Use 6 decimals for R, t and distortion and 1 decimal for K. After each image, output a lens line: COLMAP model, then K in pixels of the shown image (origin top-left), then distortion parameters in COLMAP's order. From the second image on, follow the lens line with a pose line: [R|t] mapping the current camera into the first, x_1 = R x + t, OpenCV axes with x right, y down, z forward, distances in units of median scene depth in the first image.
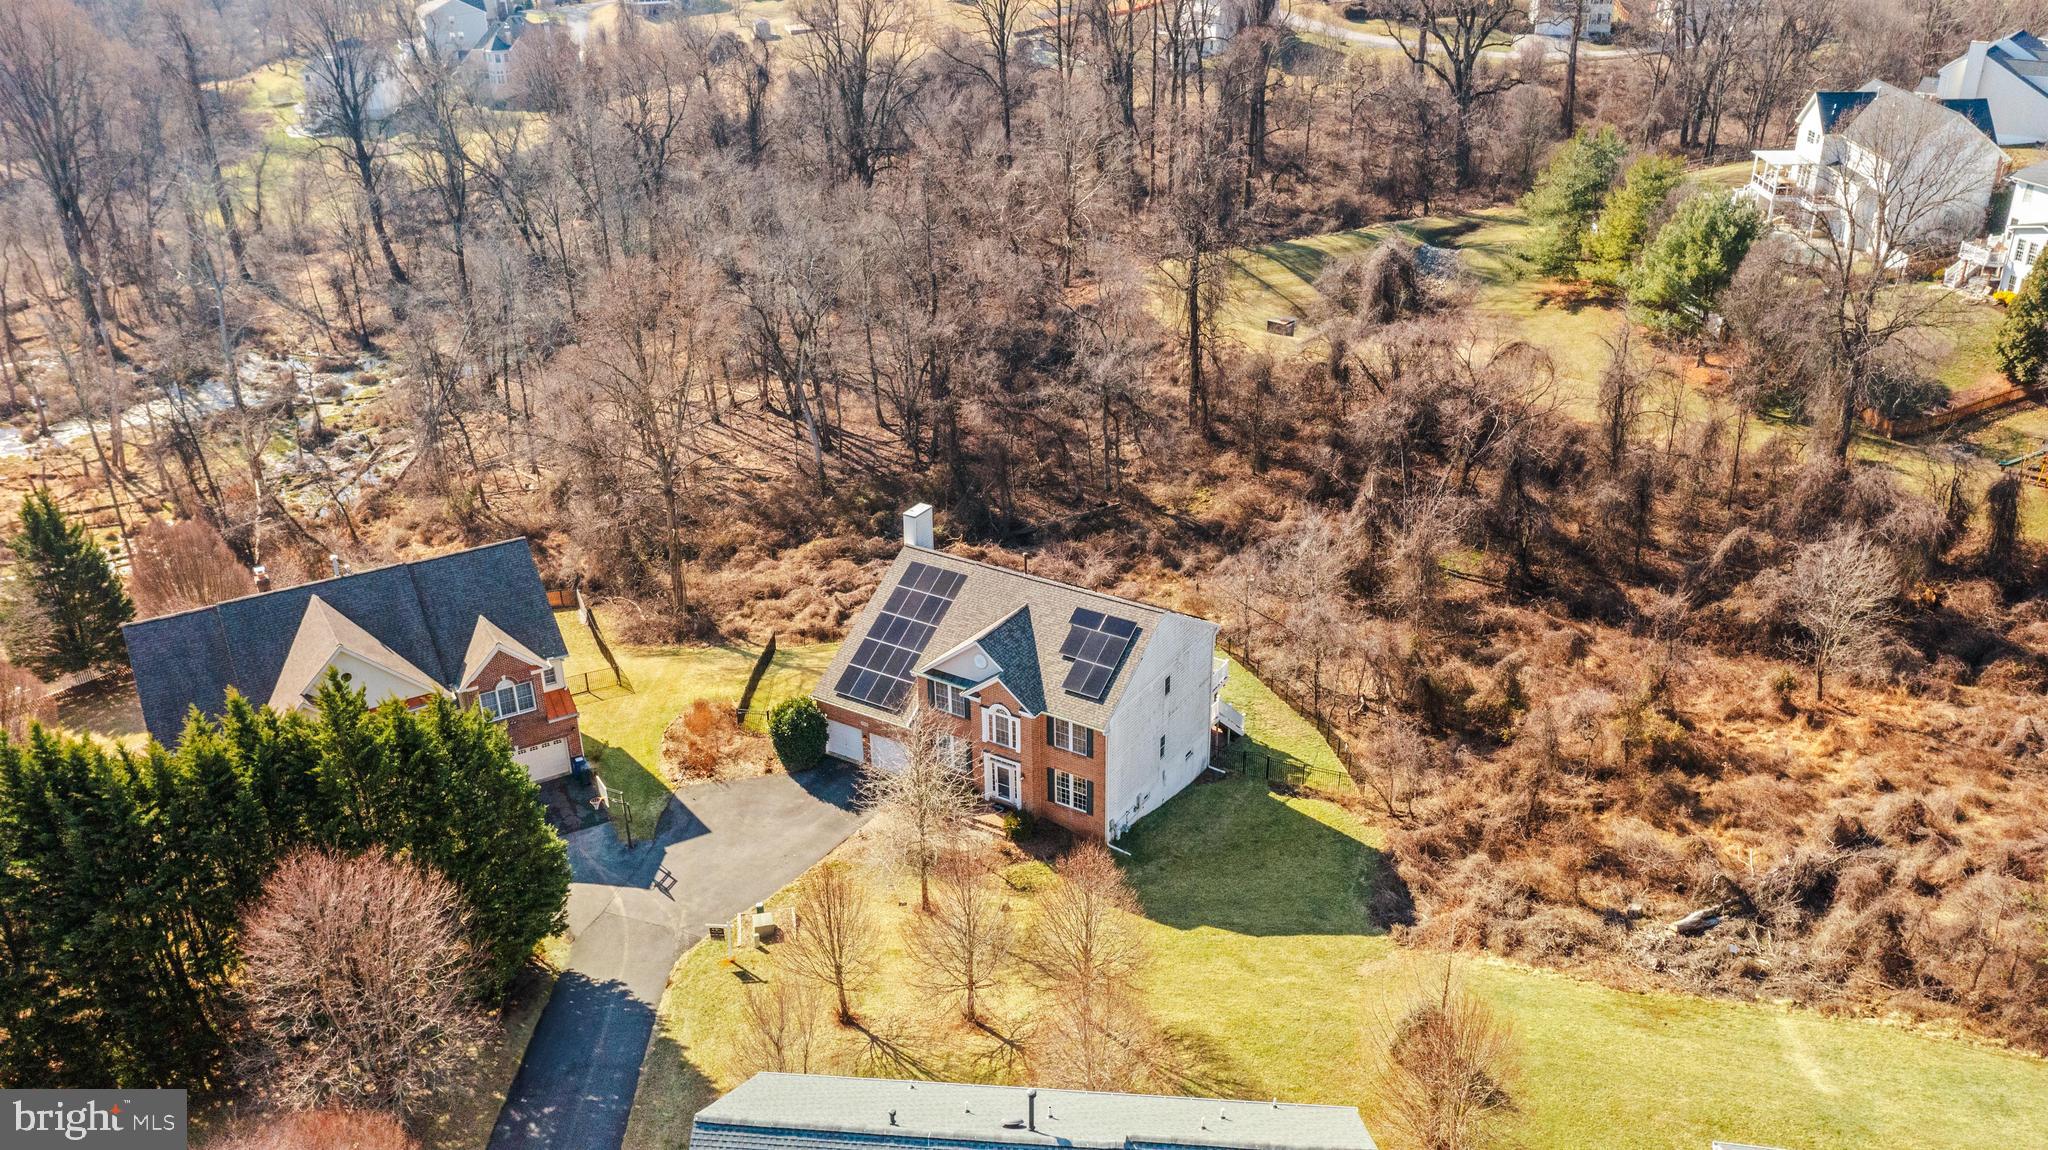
lens RADIAL K [[1629.8, 0, 1028.2], [0, 1629.8, 576.8], [0, 0, 1]] dist [0.008138, -0.002434]
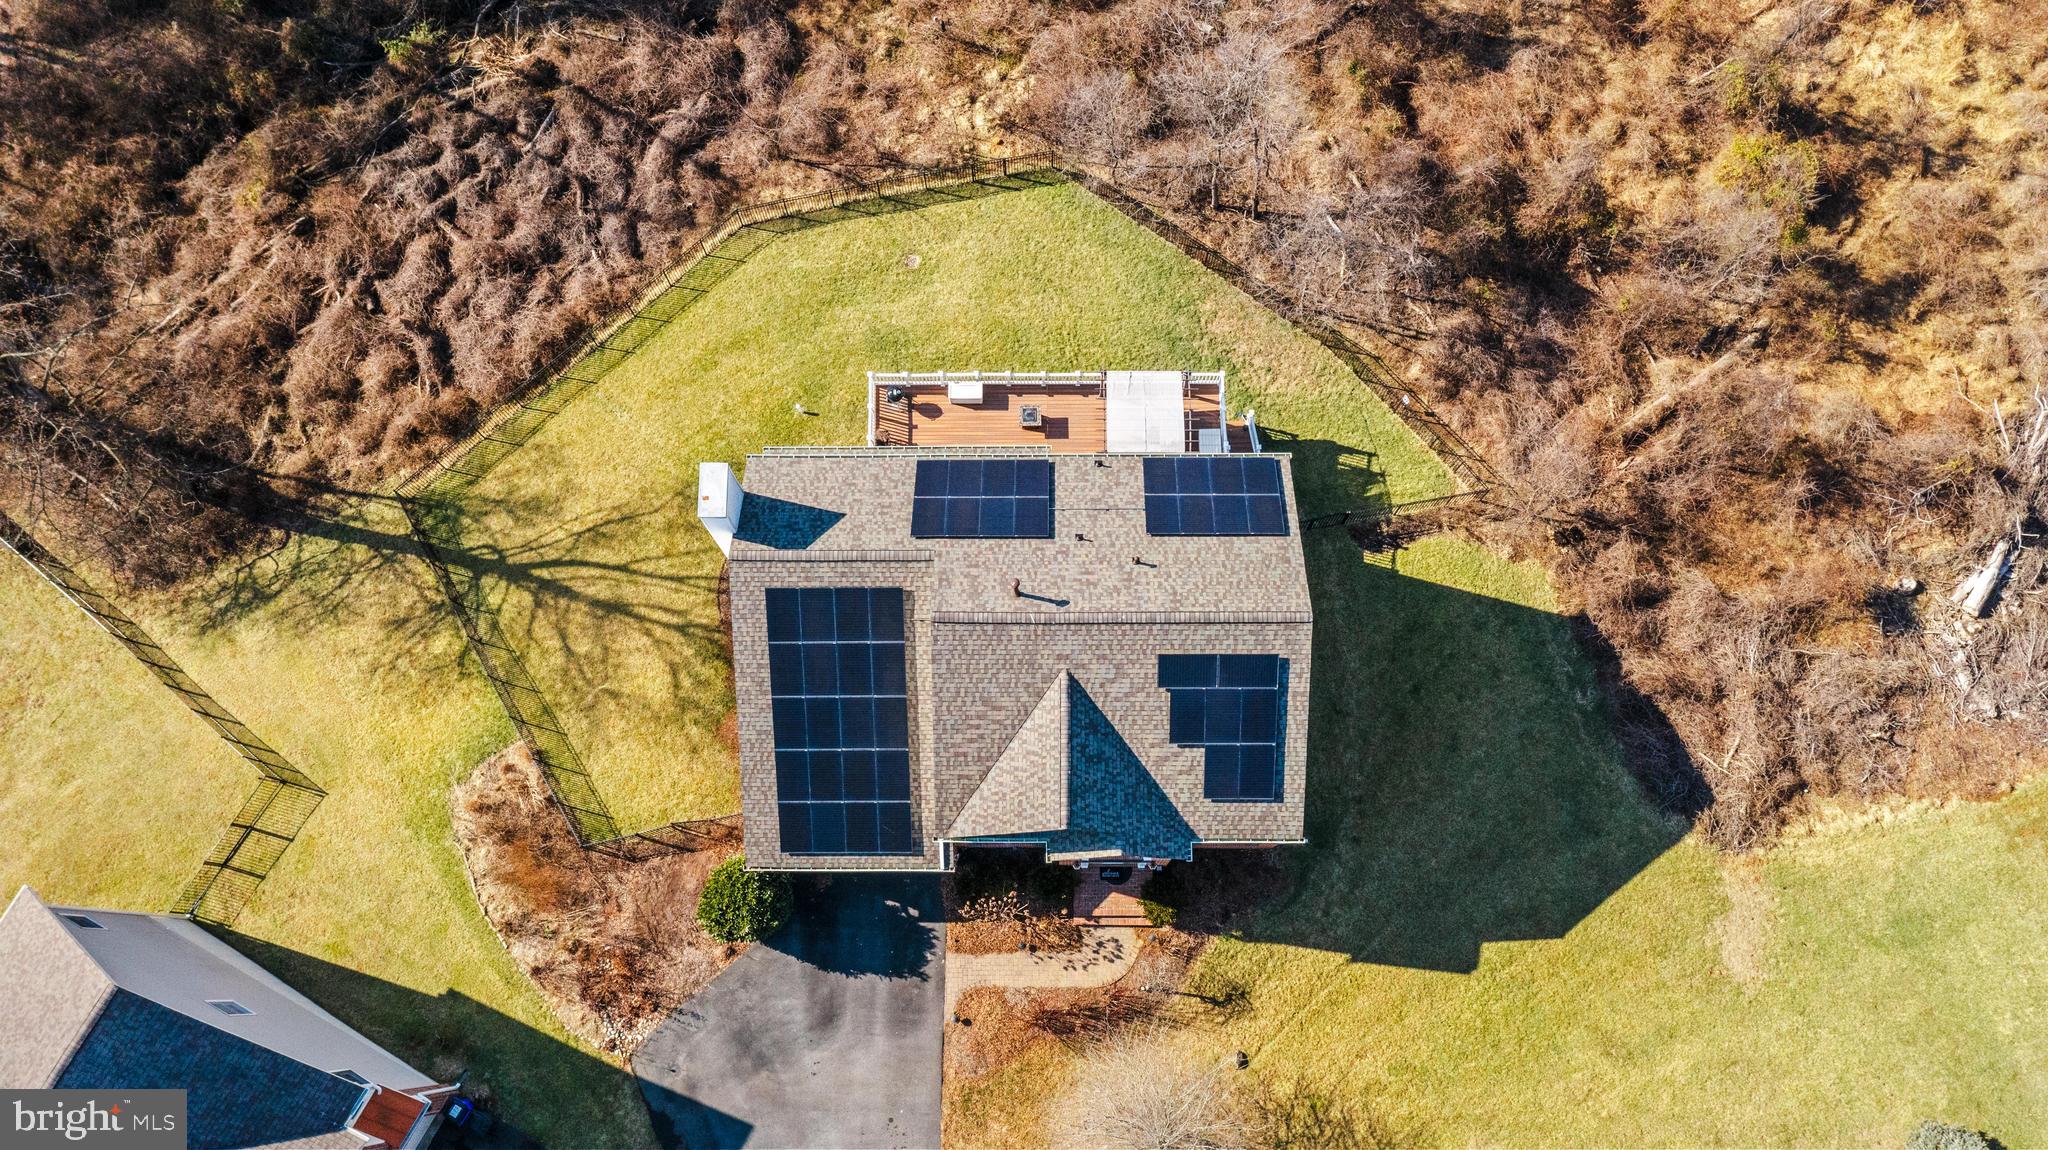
lens RADIAL K [[1617.8, 0, 1024.0], [0, 1617.8, 575.0], [0, 0, 1]] dist [0.008801, -0.001095]
pose [[0.850136, -0.510500, 0.129070, -0.068843], [0.237071, 0.589945, 0.771857, -0.439060], [-0.470176, -0.625584, 0.622558, 0.654259]]
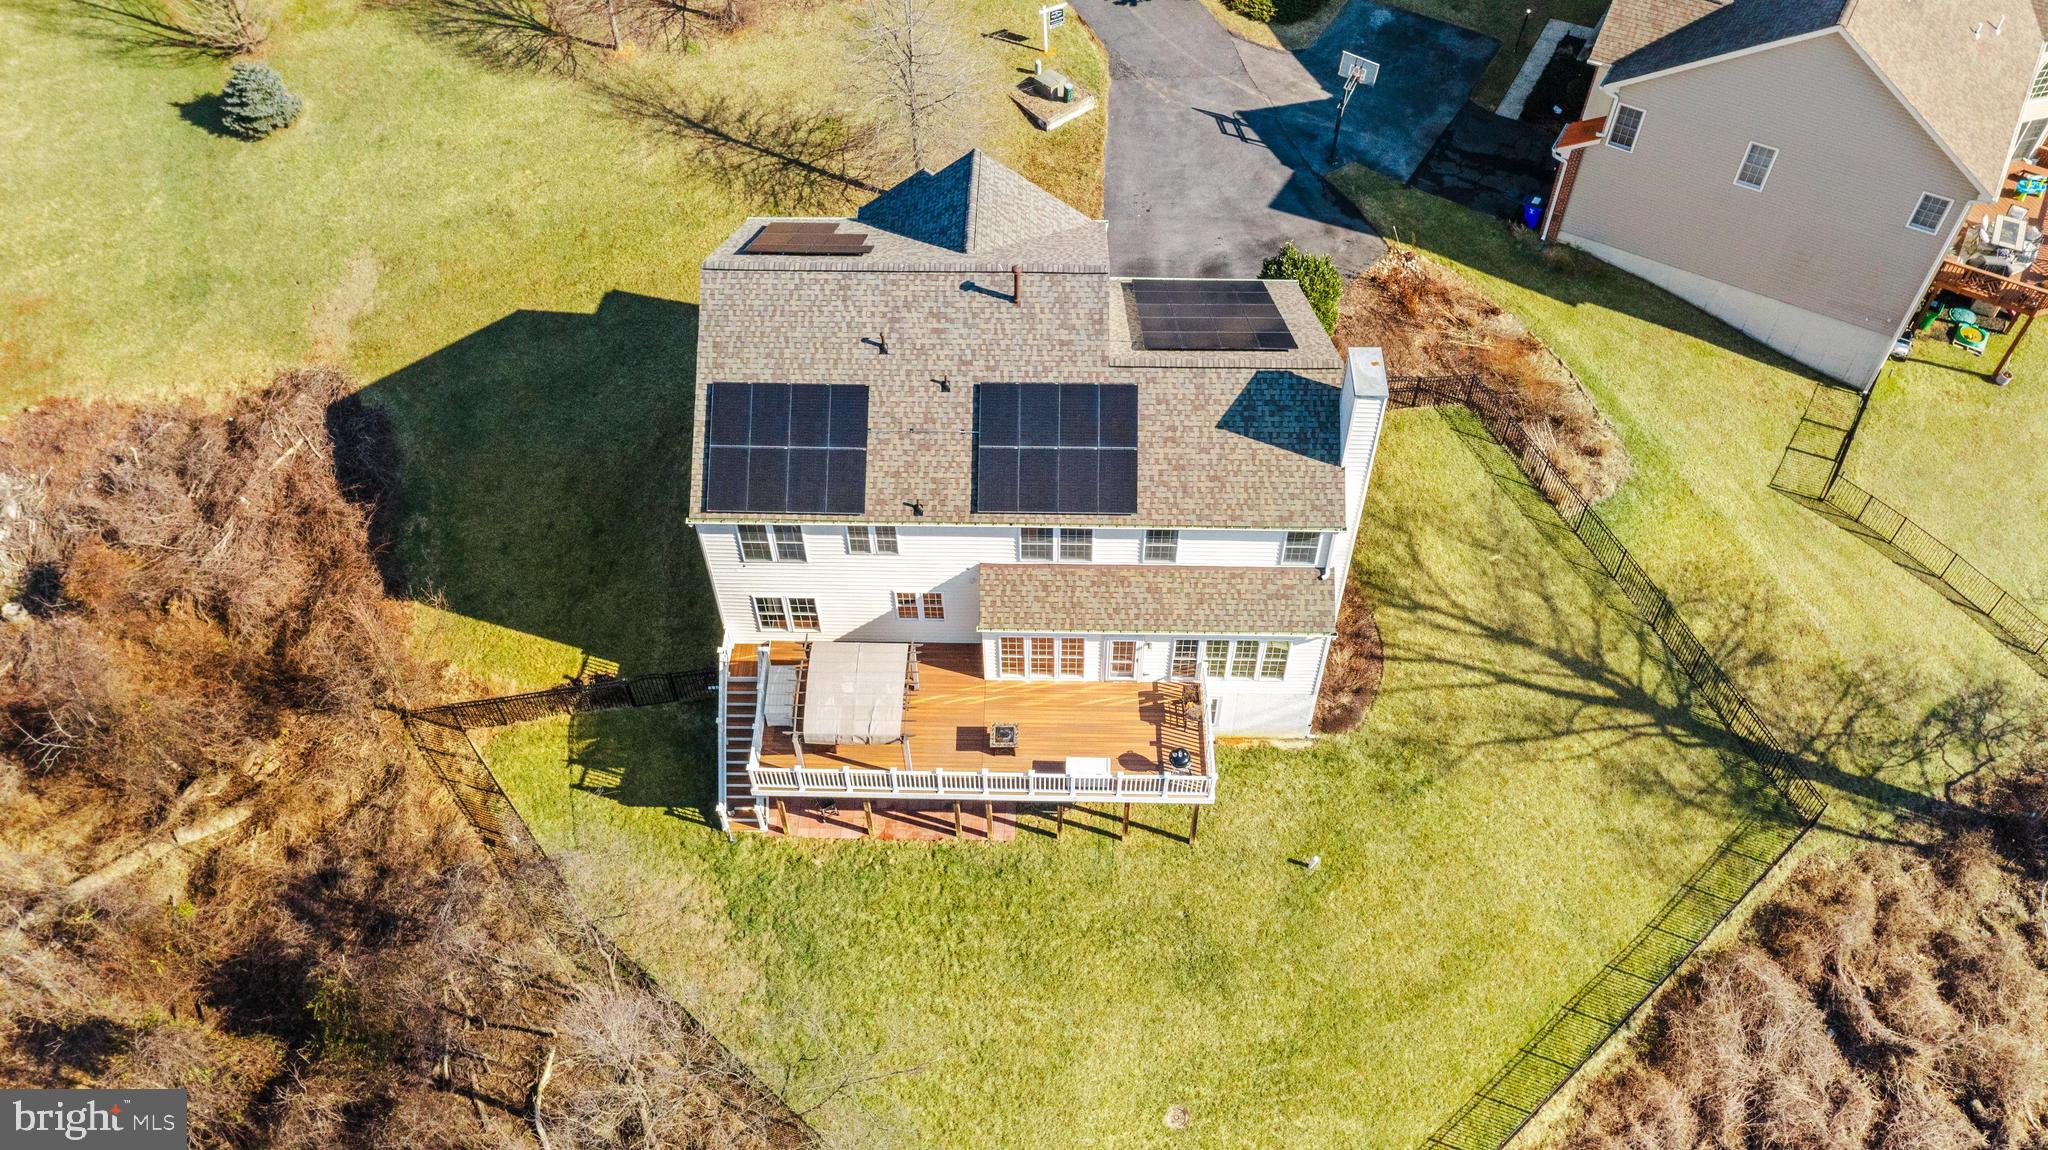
lens RADIAL K [[1629.8, 0, 1028.2], [0, 1629.8, 576.8], [0, 0, 1]] dist [0.008138, -0.002434]
pose [[-0.860589, 0.418878, -0.289704, 0.182177], [-0.202526, 0.240460, 0.949296, -0.473178], [0.467301, 0.875626, -0.122103, 1.143499]]
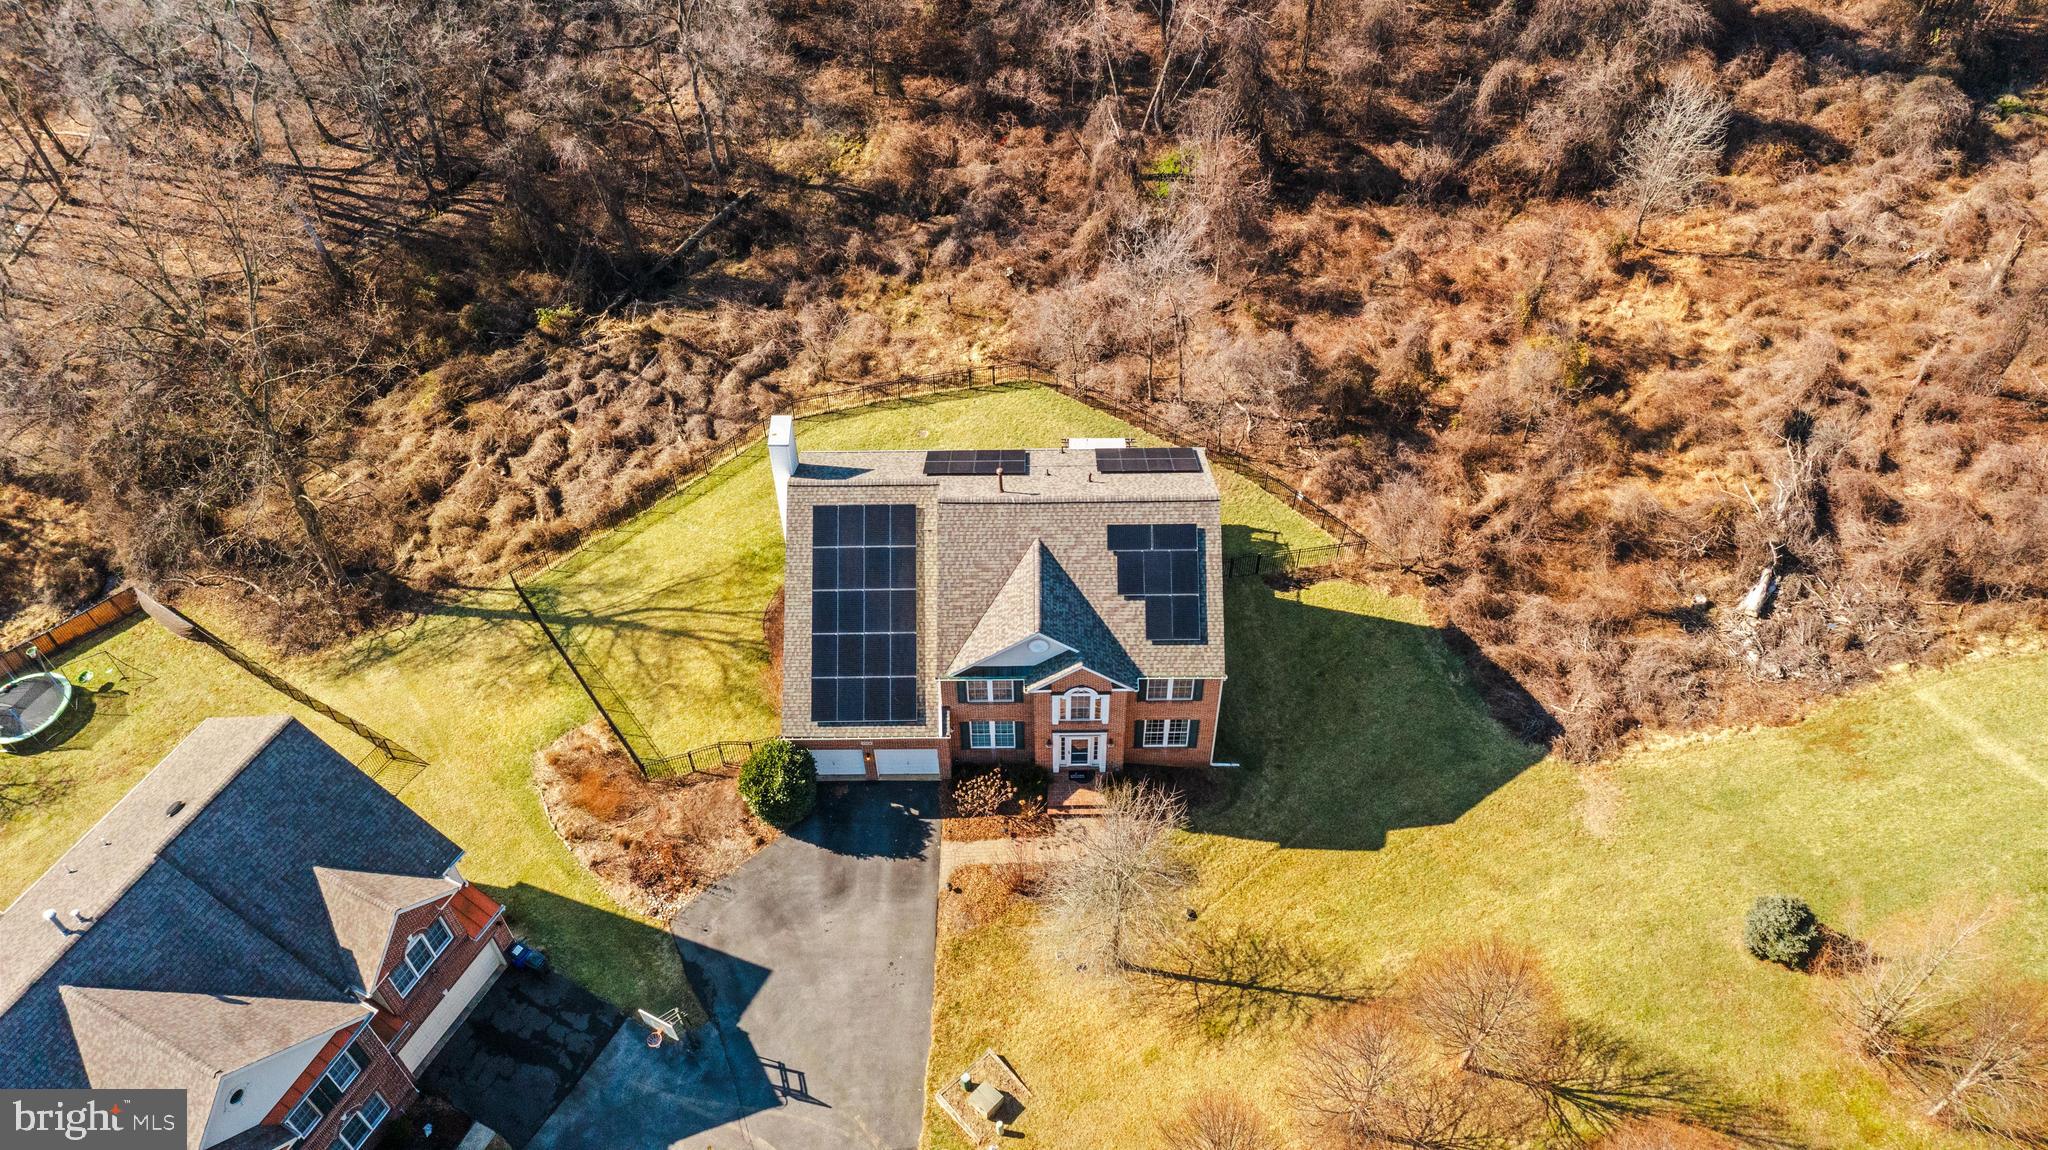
lens RADIAL K [[1617.8, 0, 1024.0], [0, 1617.8, 575.0], [0, 0, 1]] dist [0.008801, -0.001095]
pose [[0.847675, -0.402699, 0.345371, -0.270827], [0.233120, 0.867532, 0.439367, -0.298917], [-0.476553, -0.291927, 0.829262, 0.354996]]
